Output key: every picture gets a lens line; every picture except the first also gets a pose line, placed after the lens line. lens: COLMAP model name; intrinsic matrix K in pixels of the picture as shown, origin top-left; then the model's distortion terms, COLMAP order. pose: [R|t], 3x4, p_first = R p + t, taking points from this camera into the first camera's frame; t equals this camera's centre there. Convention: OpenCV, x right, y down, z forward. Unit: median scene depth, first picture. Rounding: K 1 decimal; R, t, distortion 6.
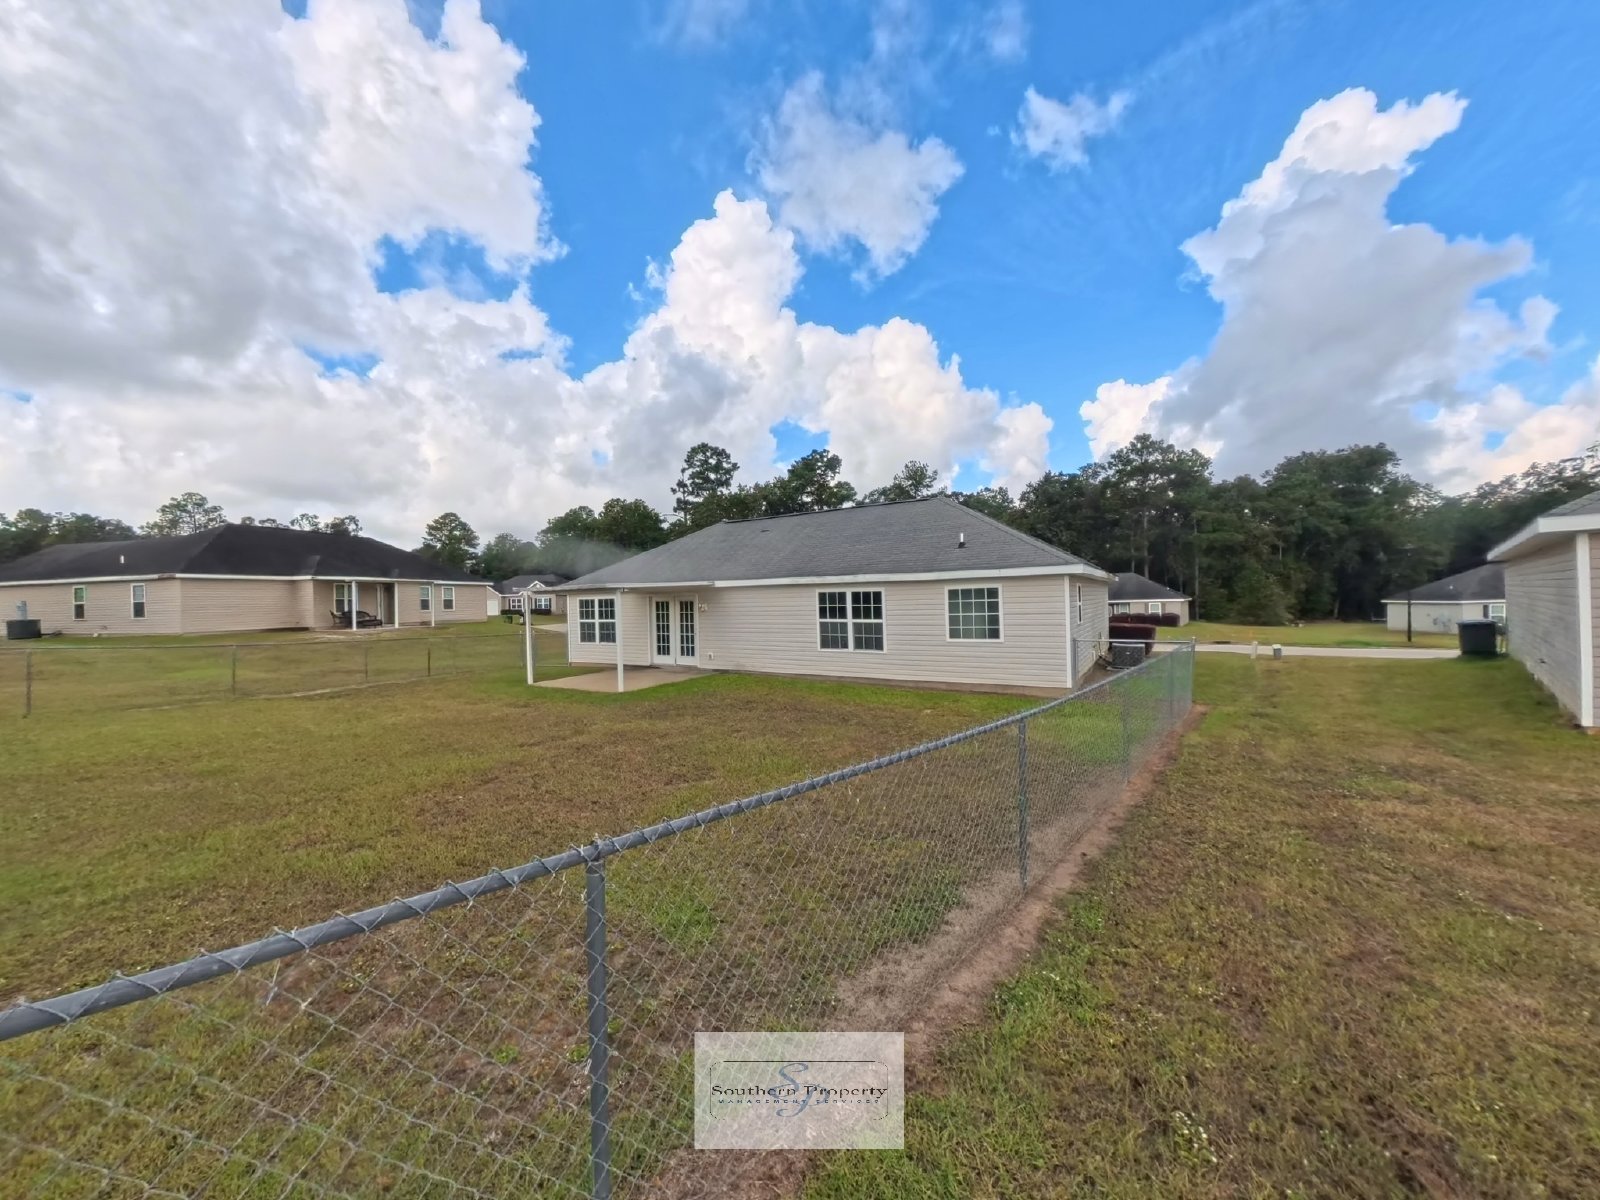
lens RADIAL K [[596.4, 0, 786.0], [0, 596.4, 570.1], [0, 0, 1]] dist [-0.029920, 0.002306]
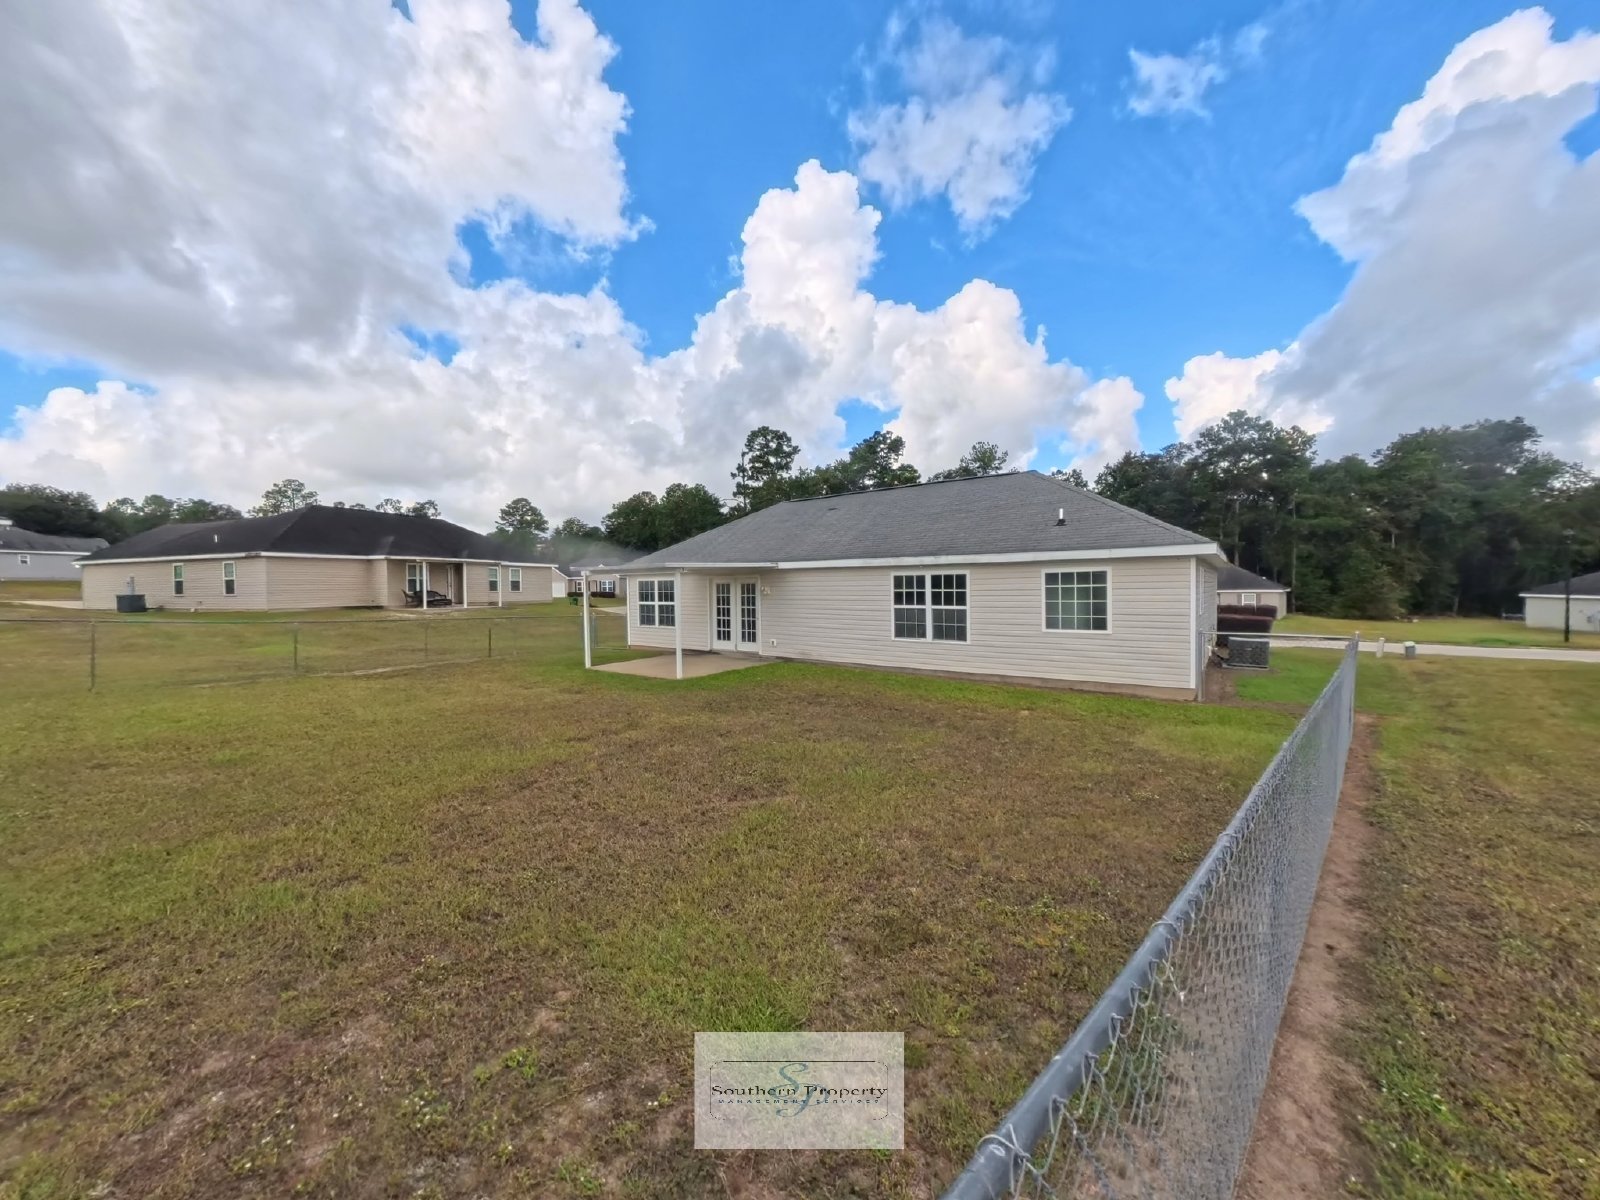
lens RADIAL K [[596.4, 0, 783.6], [0, 596.4, 563.1], [0, 0, 1]] dist [-0.029920, 0.002306]
pose [[0.994805, 0.008839, -0.101415, -0.013423], [-0.007595, 0.999891, 0.012646, 0.005727], [0.101516, -0.011810, 0.994764, 0.053669]]
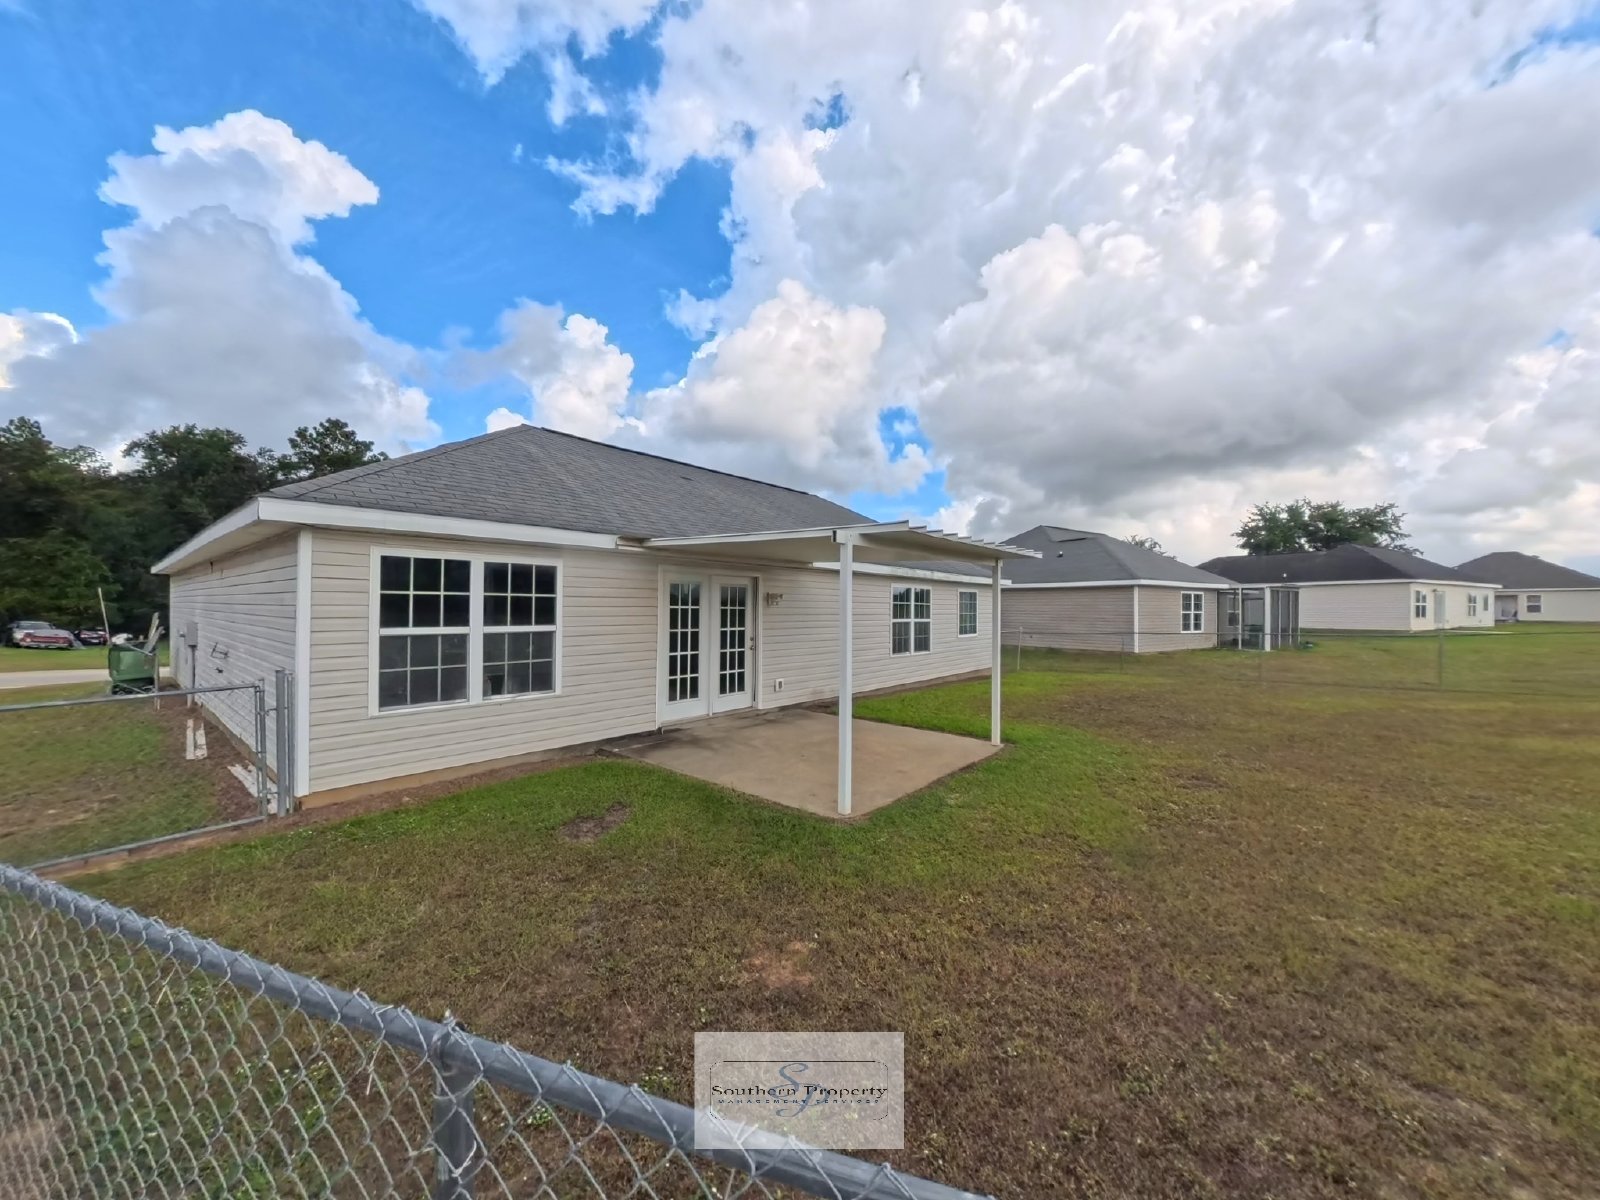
lens RADIAL K [[557.1, 0, 798.5], [0, 557.1, 583.0], [0, 0, 1]] dist [-0.015845, -0.000078]
pose [[0.134318, 0.064211, 0.988856, -0.503224], [-0.066988, 0.996204, -0.055589, 0.056519], [-0.988671, -0.058775, 0.138110, 0.686261]]
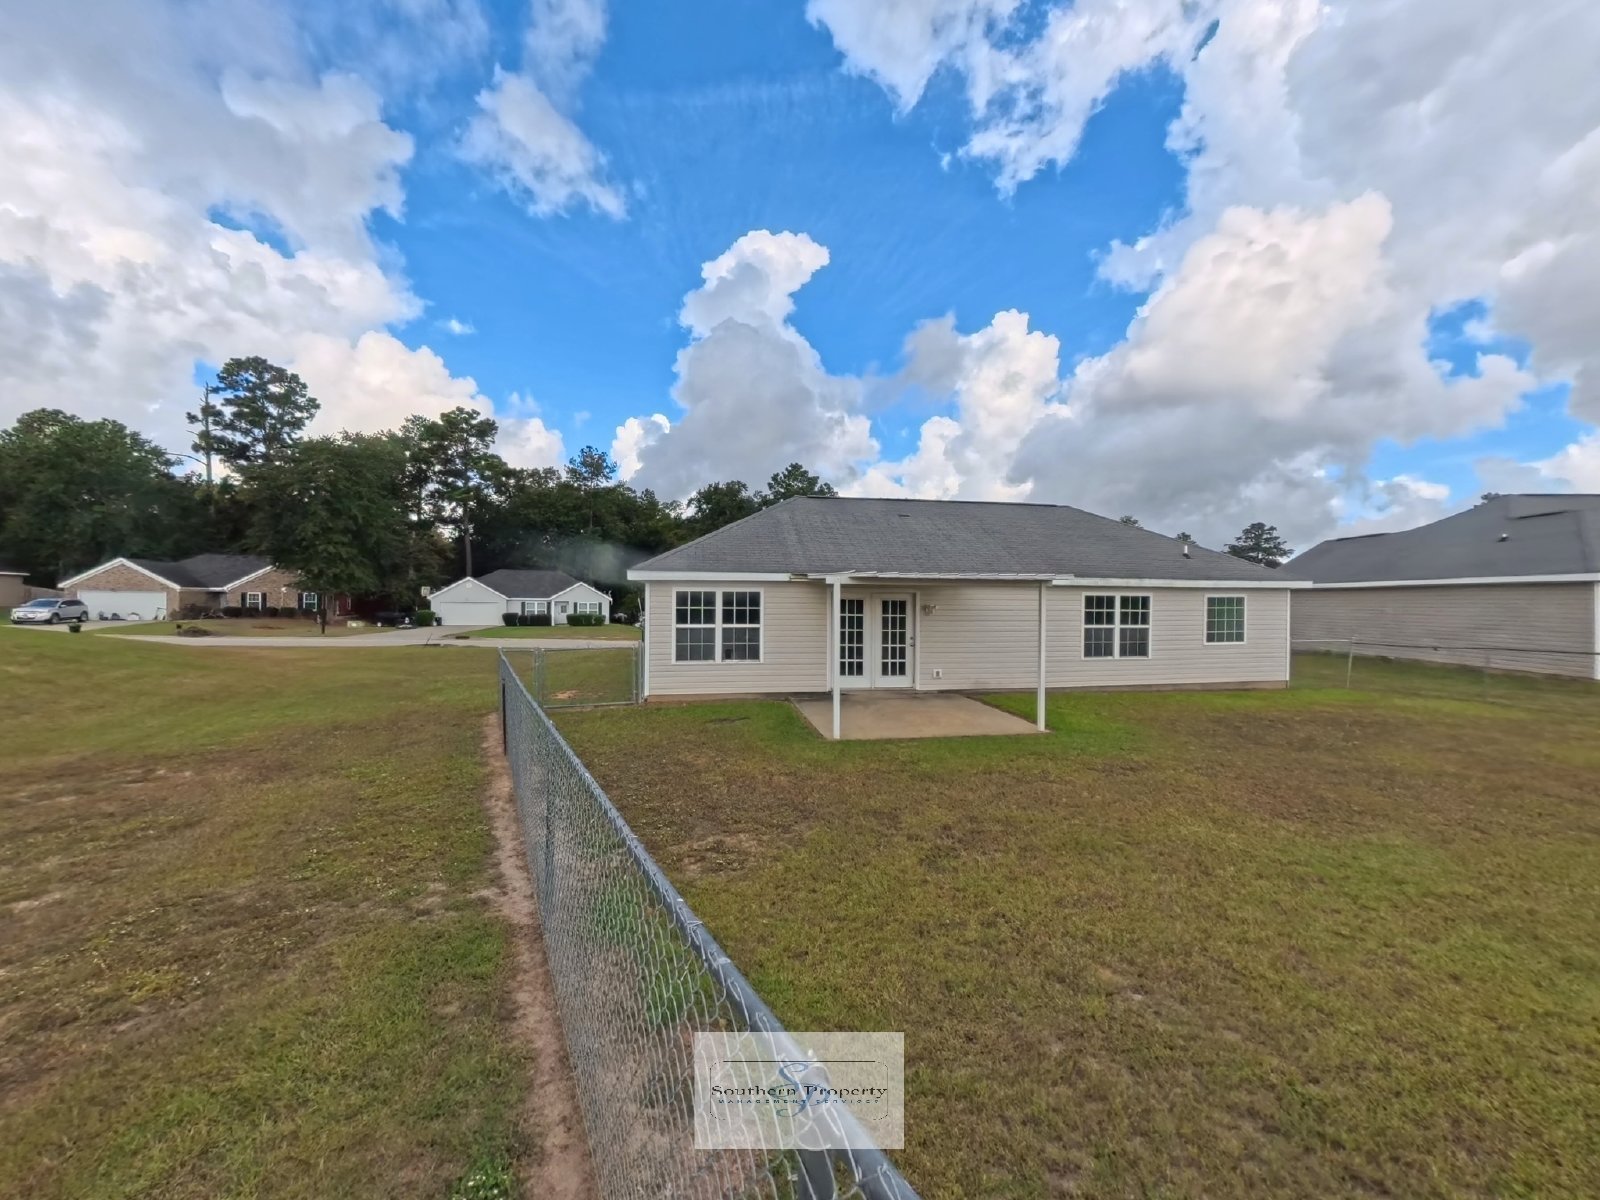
lens RADIAL K [[596.4, 0, 830.9], [0, 596.4, 580.0], [0, 0, 1]] dist [-0.029920, 0.002306]
pose [[0.722696, 0.052385, 0.689178, -0.570699], [-0.059682, 0.998129, -0.013284, 0.033112], [-0.688584, -0.031531, 0.724471, 0.410048]]
